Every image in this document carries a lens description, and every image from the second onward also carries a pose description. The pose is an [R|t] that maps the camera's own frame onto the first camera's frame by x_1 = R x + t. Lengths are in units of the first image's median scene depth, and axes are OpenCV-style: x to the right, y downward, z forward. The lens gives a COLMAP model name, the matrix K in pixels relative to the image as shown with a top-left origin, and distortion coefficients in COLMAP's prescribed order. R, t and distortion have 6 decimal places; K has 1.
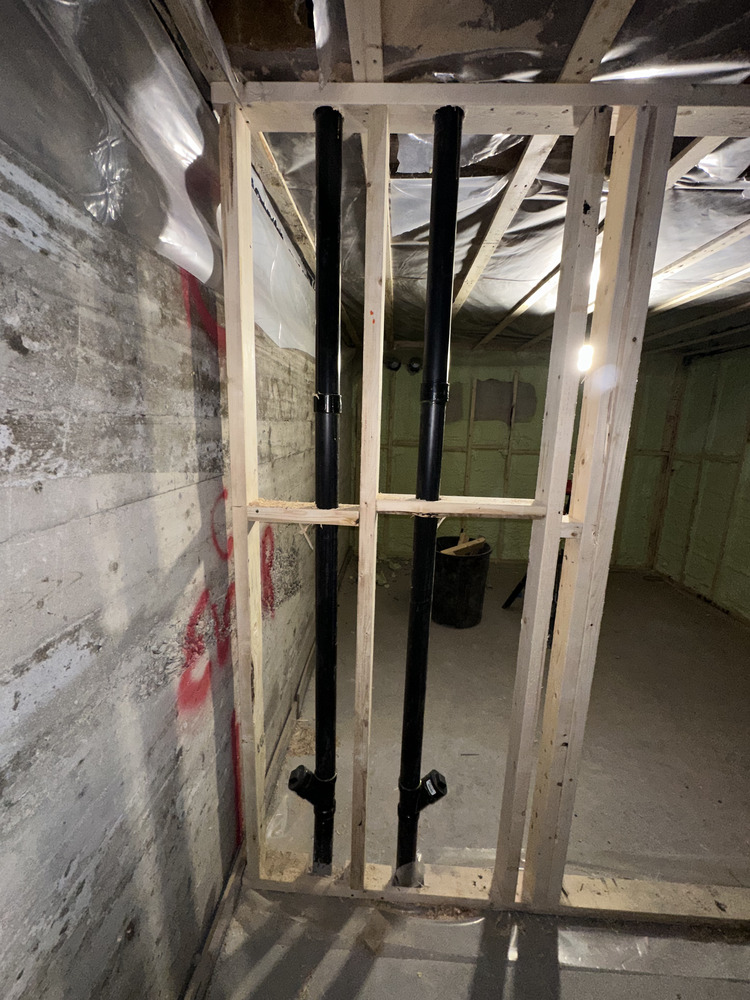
lens RADIAL K [[399.4, 0, 375.5], [0, 399.4, 500.5], [0, 0, 1]] dist [-0.001279, -0.000321]
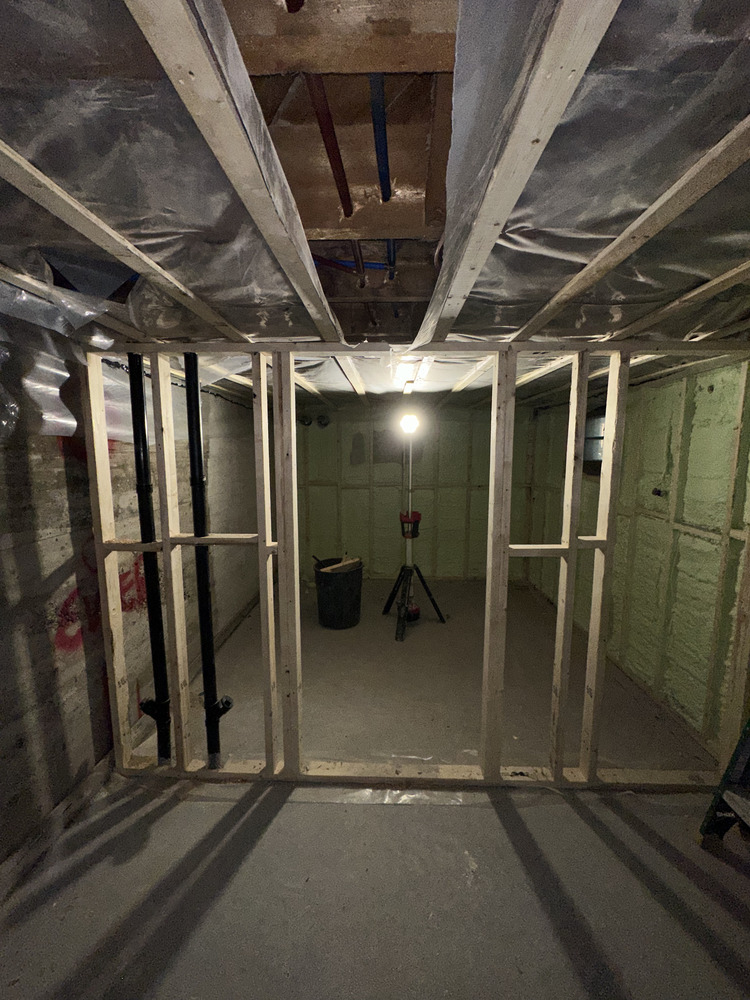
lens RADIAL K [[399.4, 0, 375.9], [0, 399.4, 499.7], [0, 0, 1]] dist [-0.001279, -0.000321]
pose [[0.999367, -0.033415, 0.012242, 0.802657], [0.034169, 0.997116, -0.067760, -0.014869], [-0.009943, 0.068135, 0.997627, -0.763972]]
